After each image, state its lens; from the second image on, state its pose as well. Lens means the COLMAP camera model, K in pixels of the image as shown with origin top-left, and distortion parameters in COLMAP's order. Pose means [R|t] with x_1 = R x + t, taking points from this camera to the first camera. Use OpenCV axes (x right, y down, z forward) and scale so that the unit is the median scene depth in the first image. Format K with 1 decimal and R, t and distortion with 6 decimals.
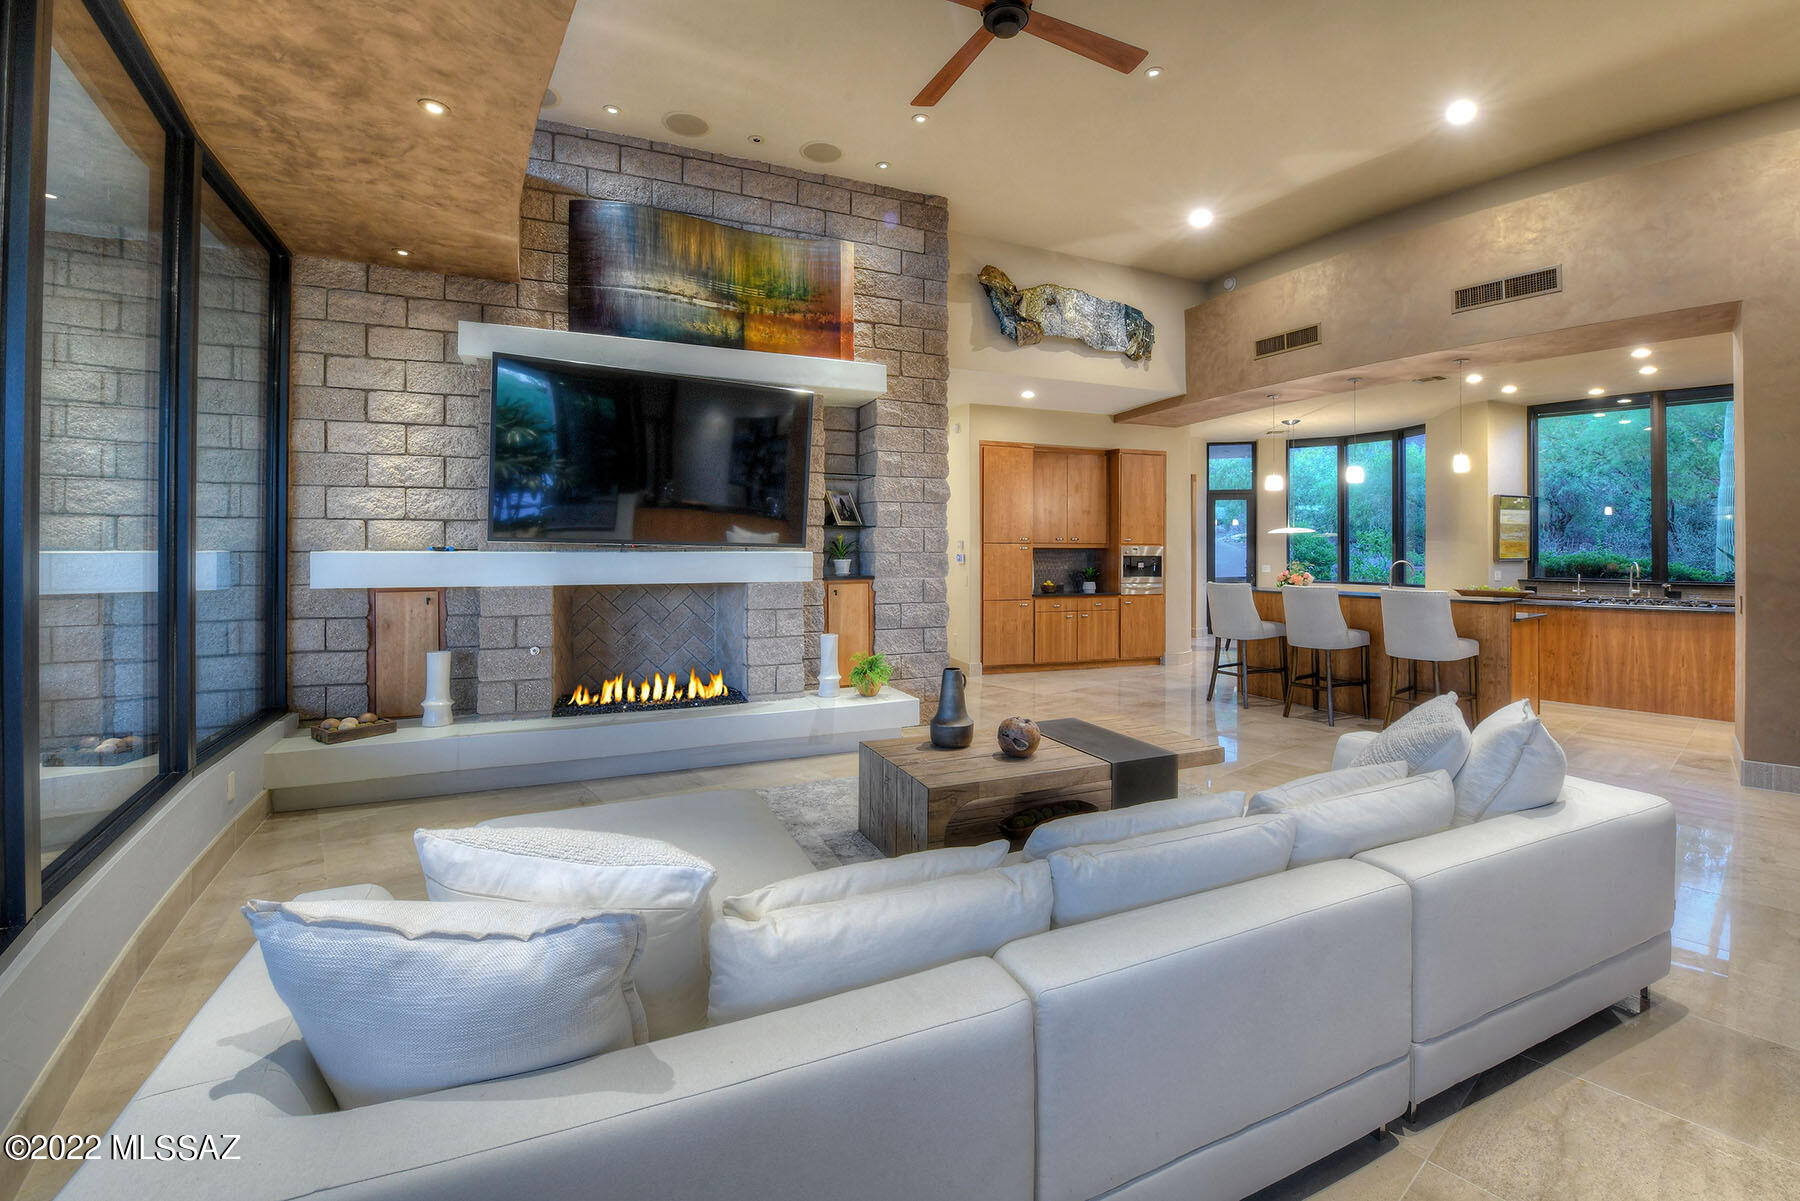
lens RADIAL K [[704.7, 0, 1076.1], [0, 704.7, 606.5], [0, 0, 1]] dist [-0.012909, -0.000445]
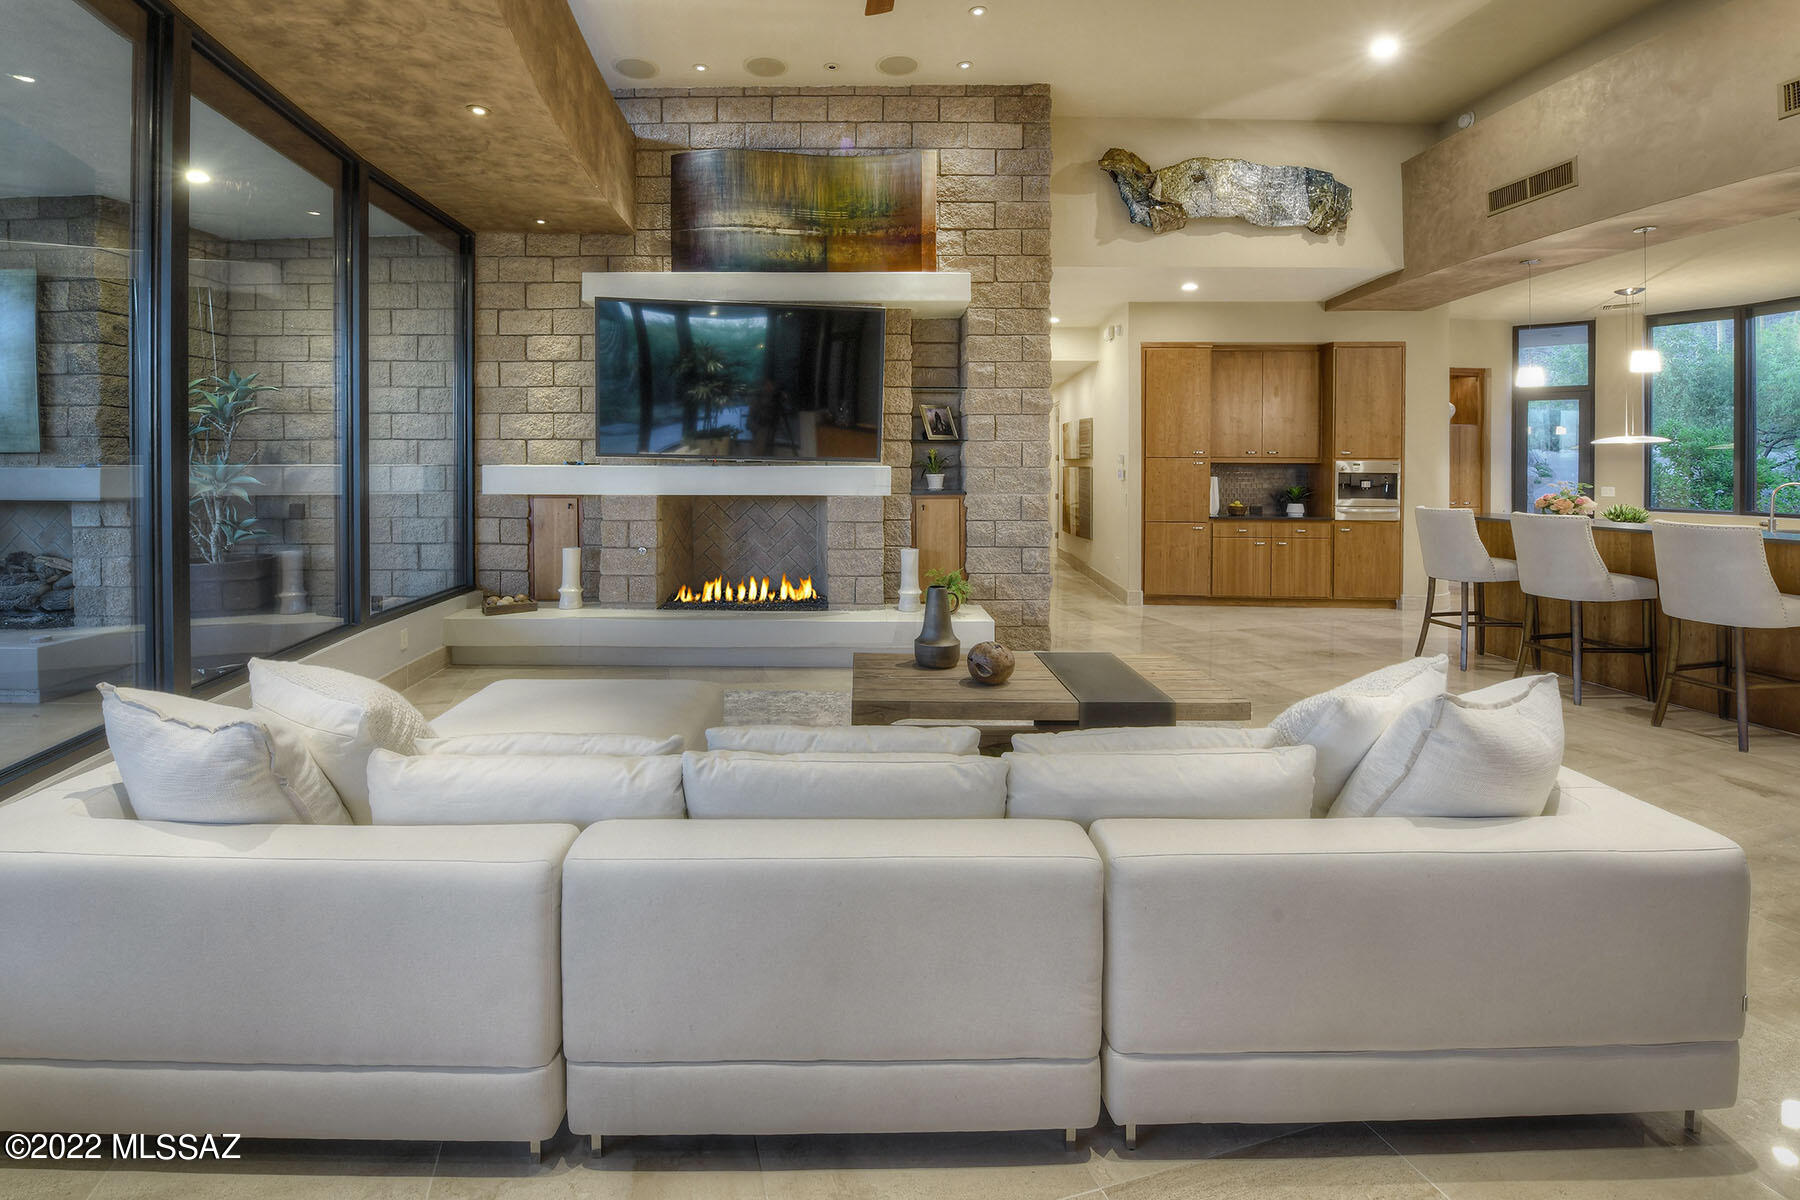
lens RADIAL K [[796.6, 0, 1045.7], [0, 796.6, 541.3], [0, 0, 1]] dist [-0.016922, 0.000023]
pose [[0.922271, 0.037908, -0.384681, 0.273079], [-0.032122, 0.999254, 0.021459, -0.002008], [0.385207, -0.007434, 0.922800, 0.033014]]
